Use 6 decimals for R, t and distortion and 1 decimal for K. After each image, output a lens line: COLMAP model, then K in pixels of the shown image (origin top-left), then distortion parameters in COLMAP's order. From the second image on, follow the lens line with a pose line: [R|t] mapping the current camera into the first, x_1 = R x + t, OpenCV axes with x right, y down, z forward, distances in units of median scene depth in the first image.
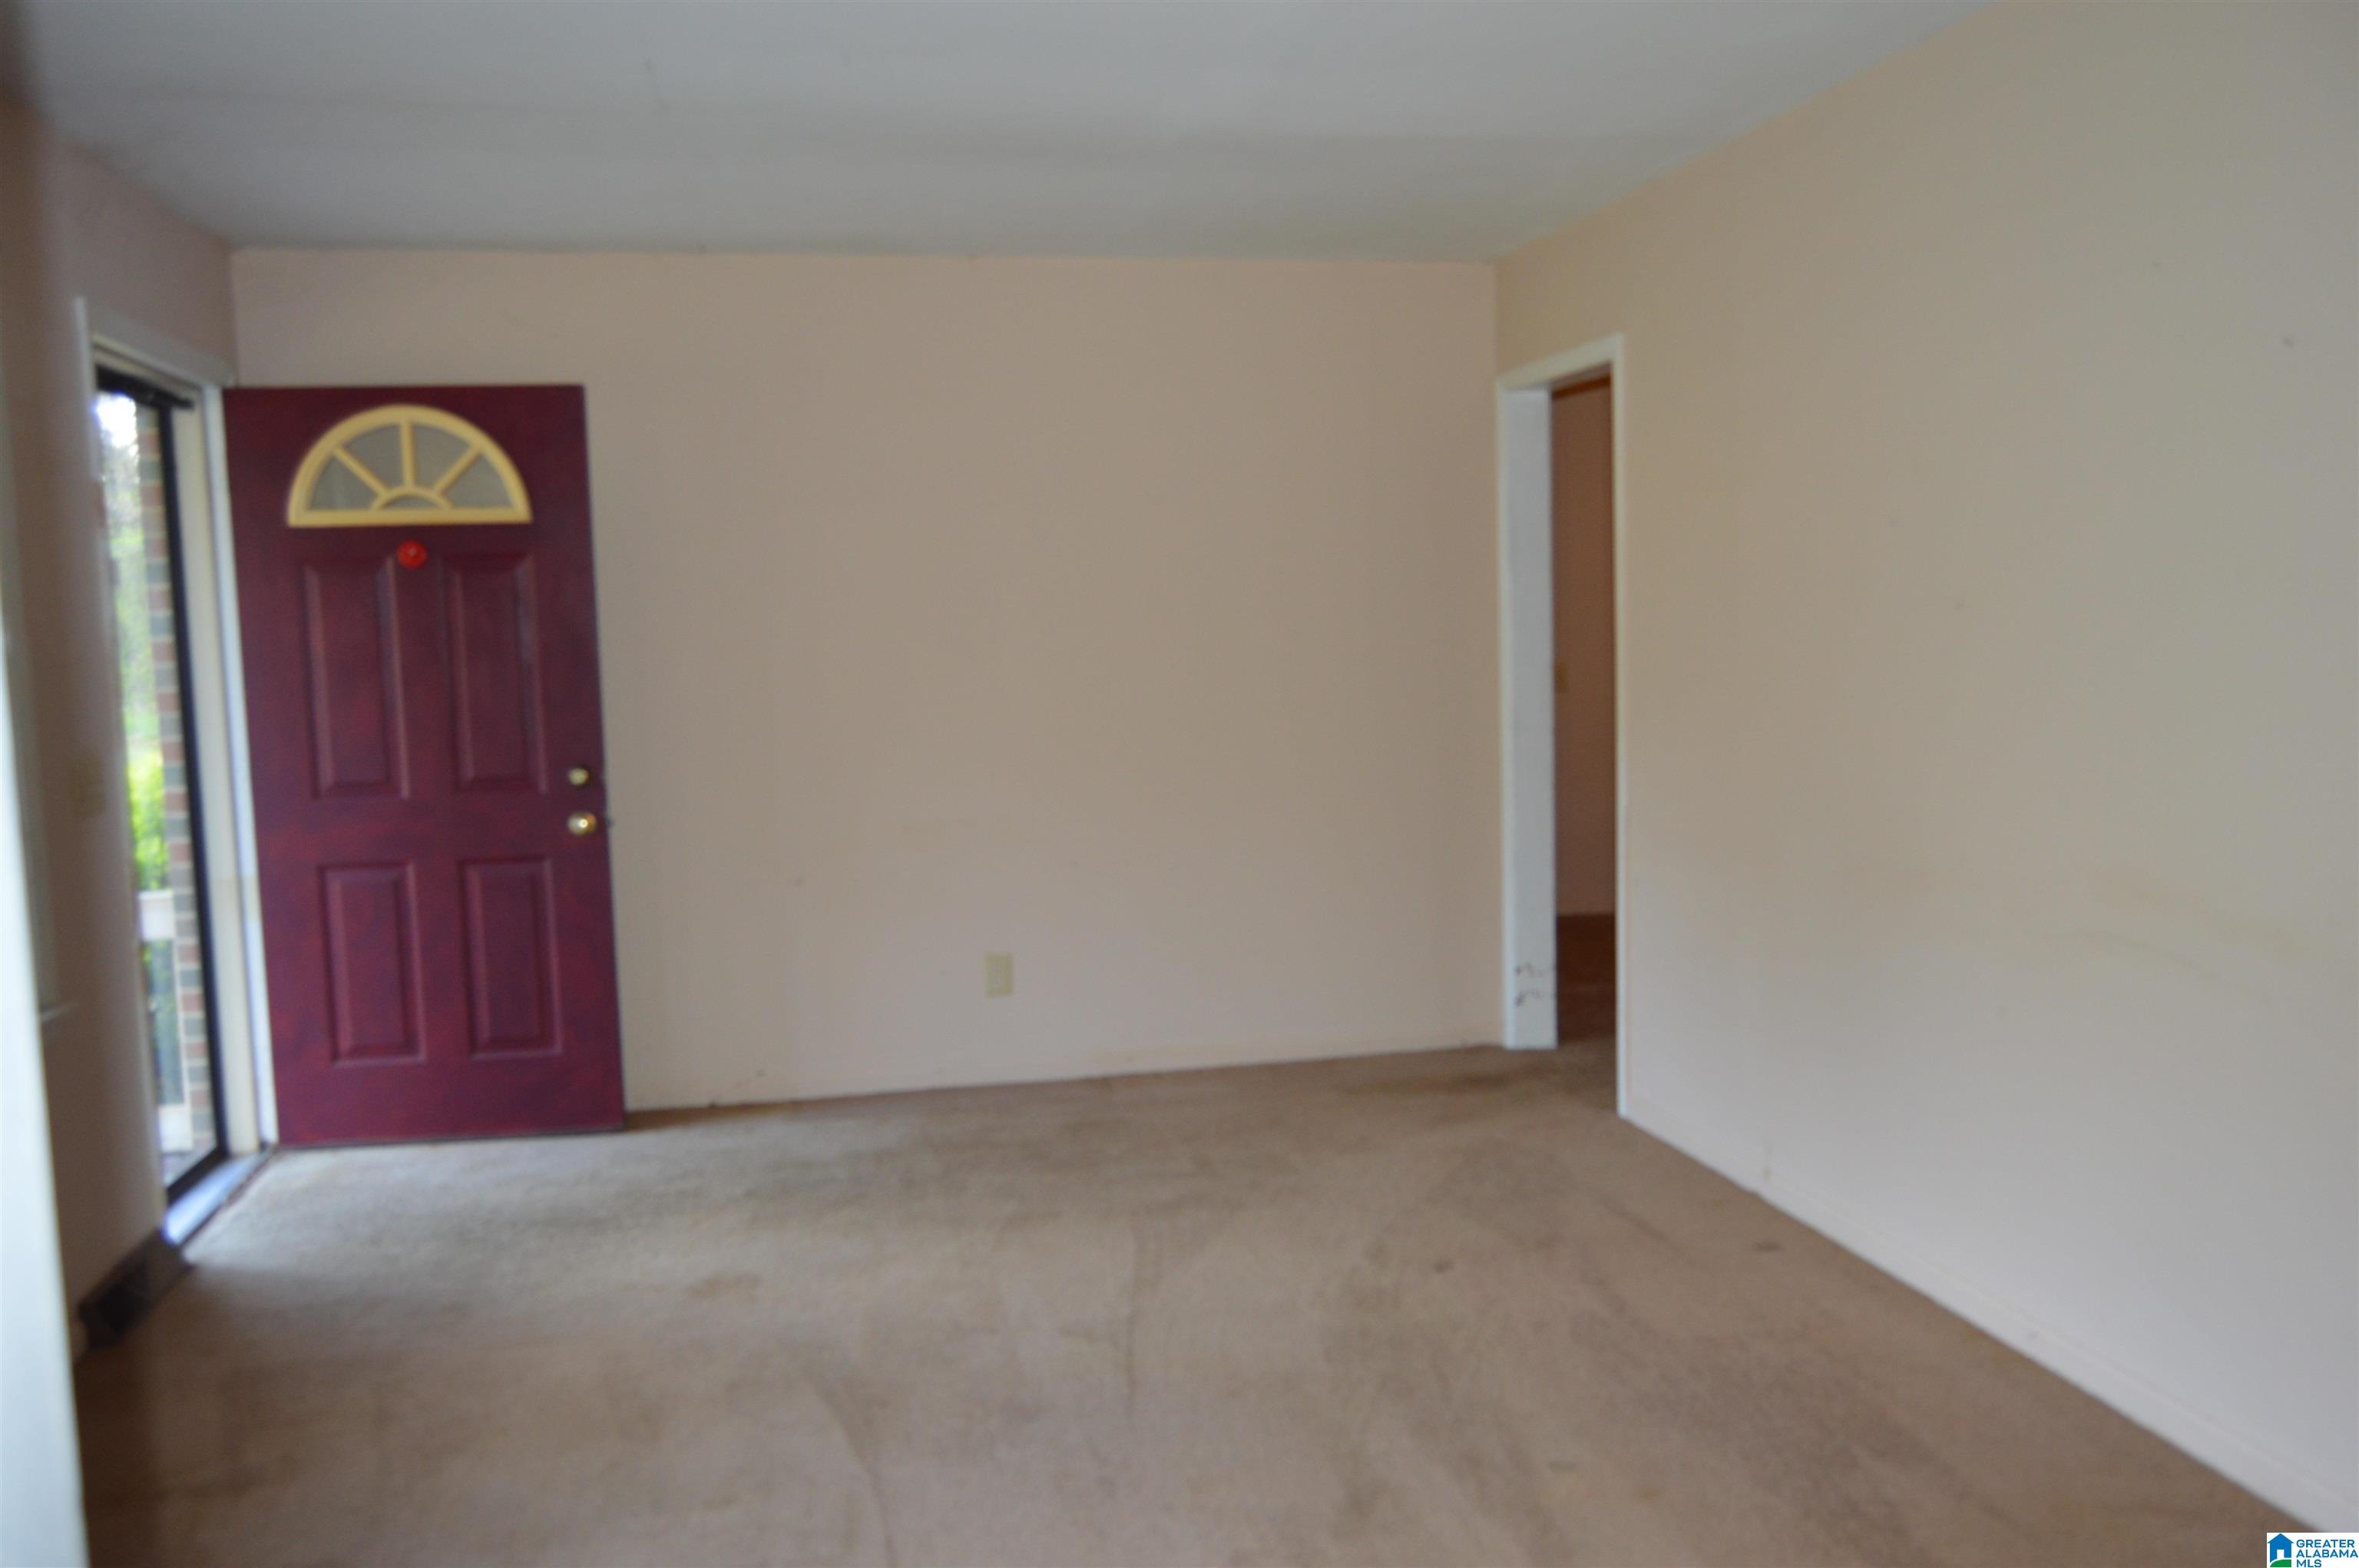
lens RADIAL K [[1867.8, 0, 1186.4], [0, 1867.8, 814.5], [0, 0, 1]] dist [-0.013942, 0.000904]
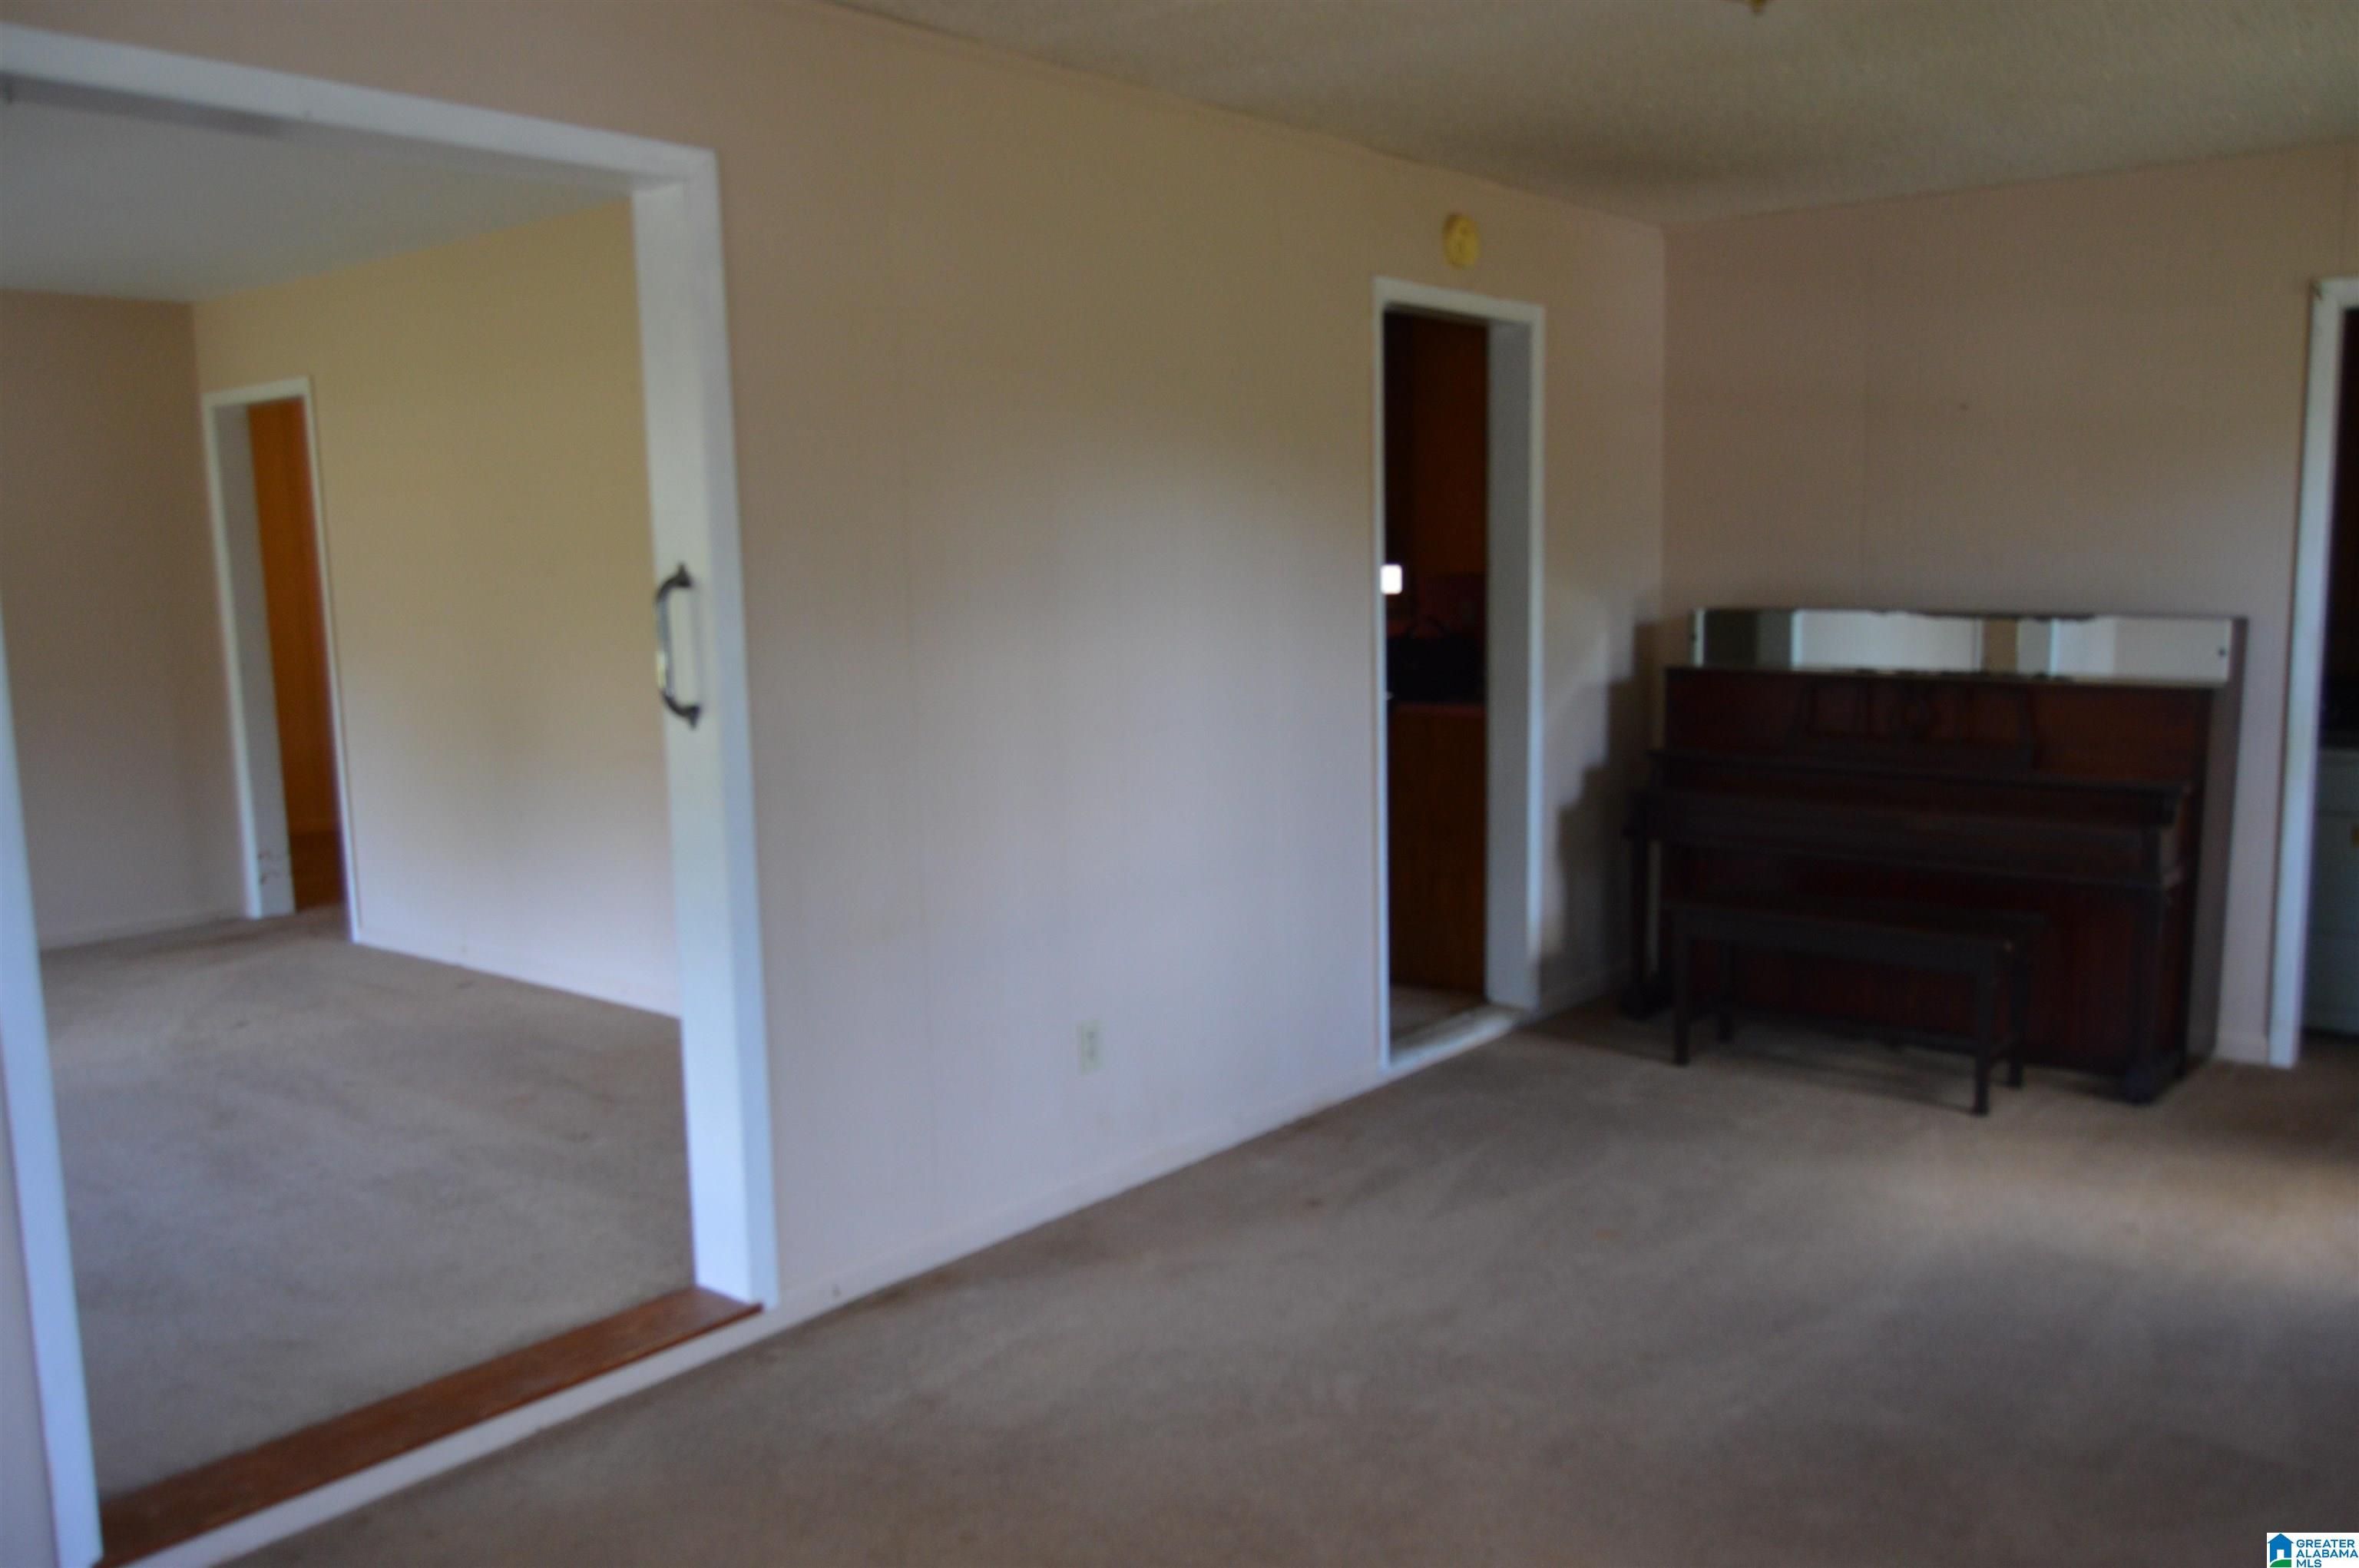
lens RADIAL K [[1867.8, 0, 1186.4], [0, 1867.8, 814.5], [0, 0, 1]] dist [-0.013942, 0.000904]
pose [[0.777554, -0.074296, 0.624412, -0.141996], [0.062642, 0.997208, 0.040649, 0.048331], [-0.625688, 0.007508, 0.780037, -0.459878]]
